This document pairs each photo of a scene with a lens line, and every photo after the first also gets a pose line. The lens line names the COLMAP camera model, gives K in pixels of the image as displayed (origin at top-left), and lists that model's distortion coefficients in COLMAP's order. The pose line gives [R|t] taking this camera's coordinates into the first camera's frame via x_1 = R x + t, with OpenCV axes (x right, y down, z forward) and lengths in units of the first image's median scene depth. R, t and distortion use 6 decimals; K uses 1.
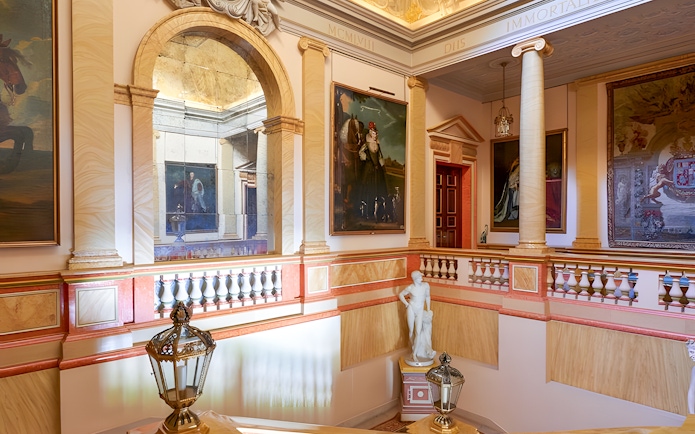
lens RADIAL K [[438.0, 0, 319.7], [0, 438.0, 228.5], [0, 0, 1]] dist [0.001289, 0.000651]
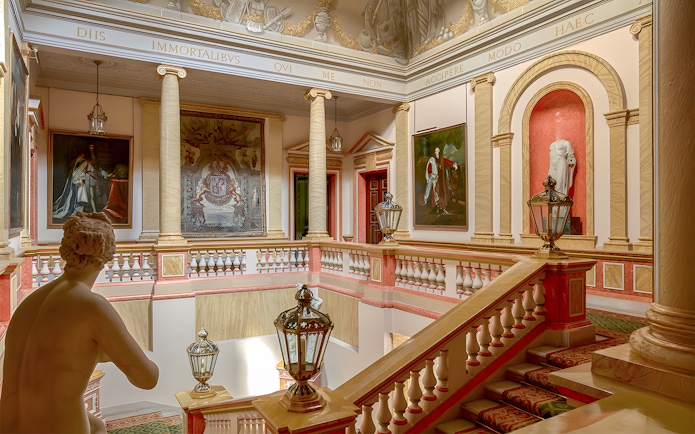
lens RADIAL K [[466.4, 0, 347.5], [0, 466.4, 217.0], [0, 0, 1]] dist [-0.001916, -0.000334]
pose [[0.193827, 0.010035, 0.980984, -0.600971], [0.013472, 0.999826, -0.012889, 0.005398], [-0.980943, 0.015714, 0.193658, 0.259995]]
